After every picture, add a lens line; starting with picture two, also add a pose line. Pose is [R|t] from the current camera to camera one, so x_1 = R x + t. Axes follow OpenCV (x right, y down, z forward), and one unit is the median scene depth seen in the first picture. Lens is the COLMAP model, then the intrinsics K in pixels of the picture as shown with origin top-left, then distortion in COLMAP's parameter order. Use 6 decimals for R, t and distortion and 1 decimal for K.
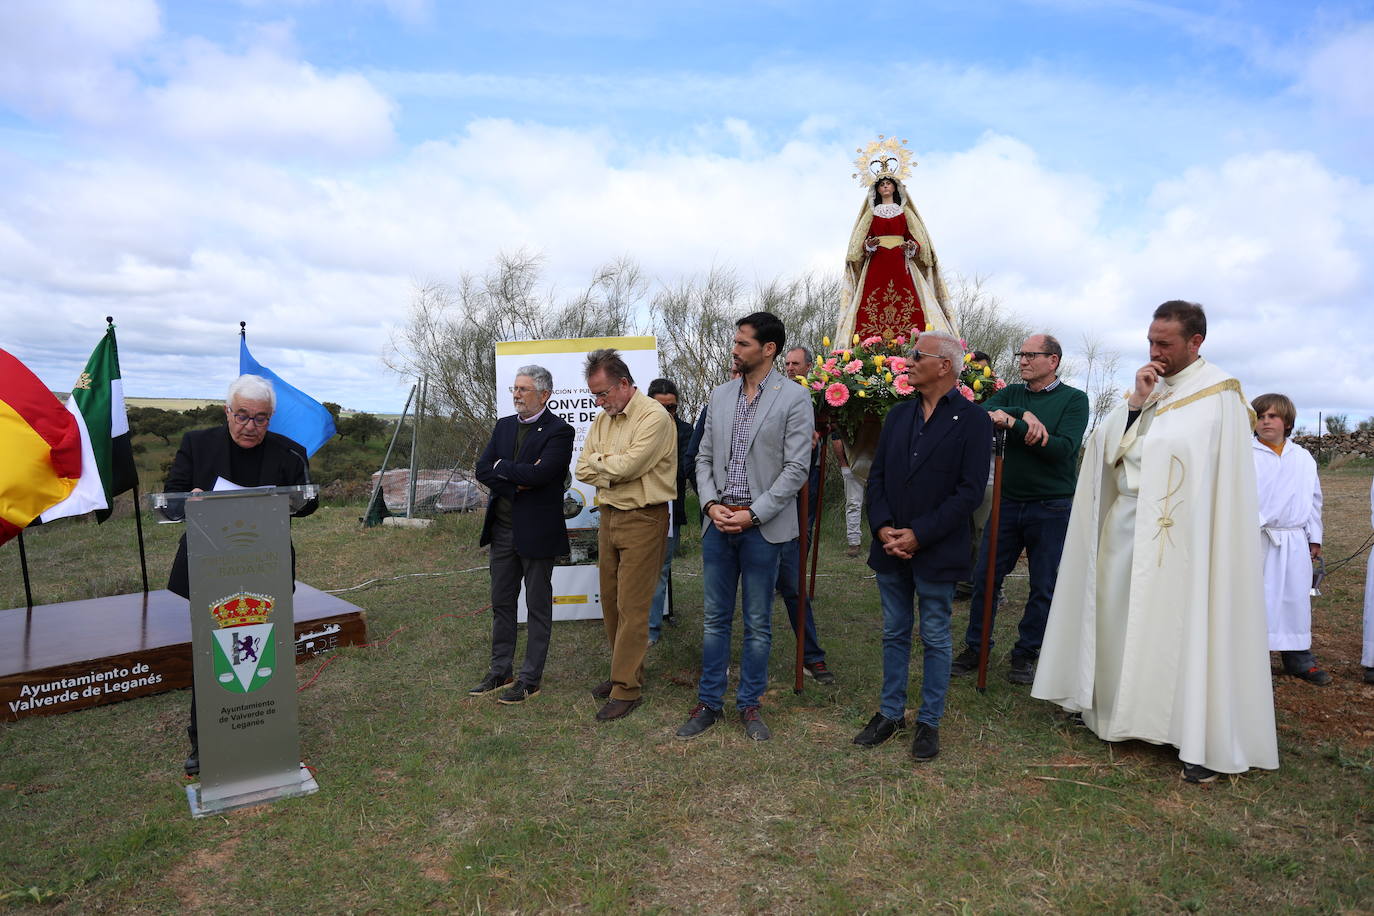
lens RADIAL K [[935.6, 0, 683.6], [0, 935.6, 445.2], [0, 0, 1]] dist [-0.085728, 0.061942]
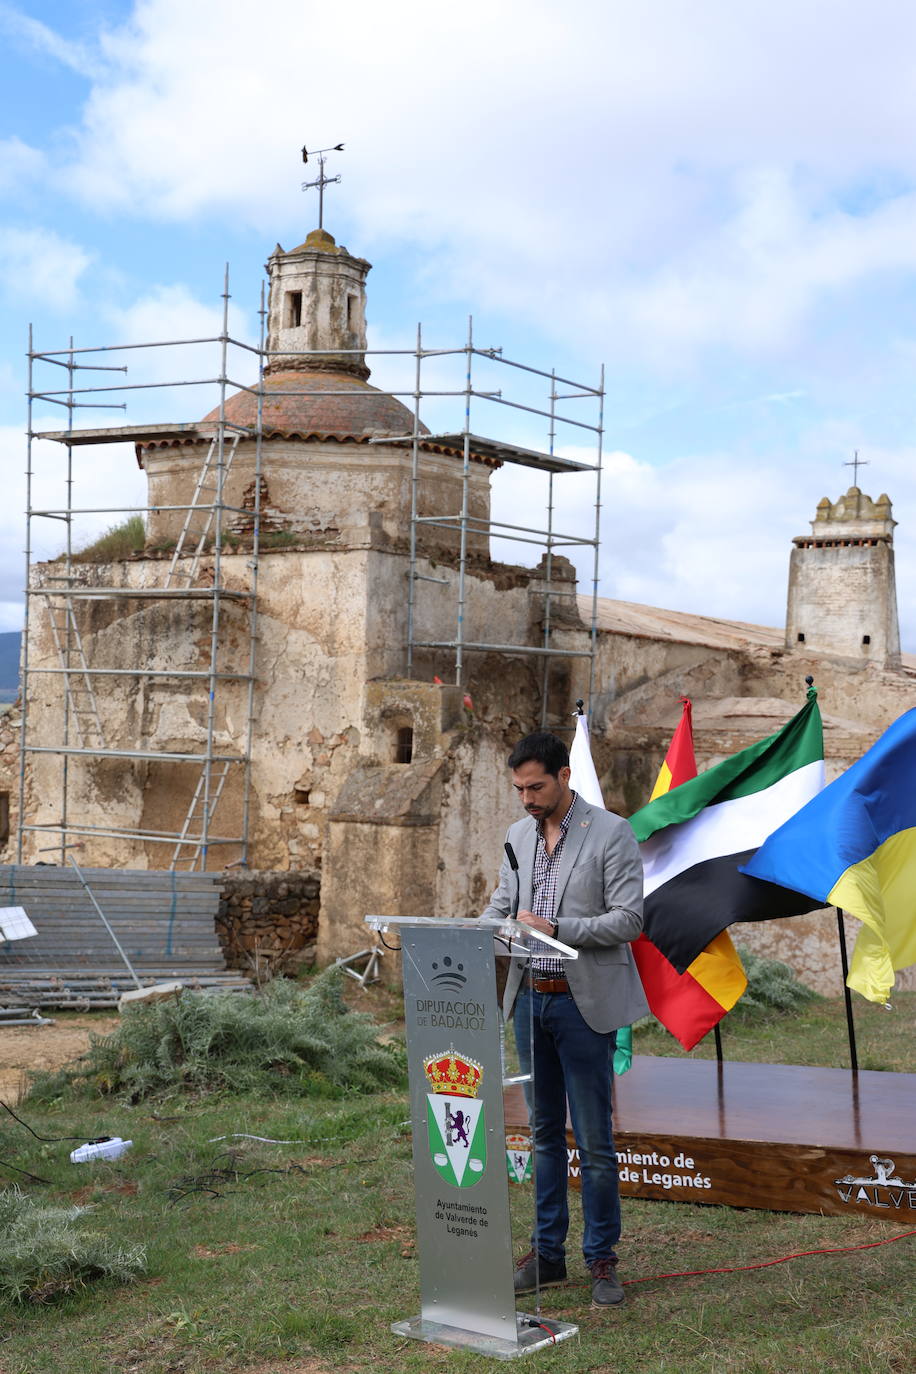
lens RADIAL K [[1598.9, 0, 470.5], [0, 1598.9, 687.9], [0, 0, 1]] dist [0.099178, 0.000000]
pose [[0.308198, -0.066450, -0.948999, 0.611698], [-0.022224, 0.996782, -0.077013, -0.030341], [0.951062, 0.044826, 0.305730, 0.428678]]
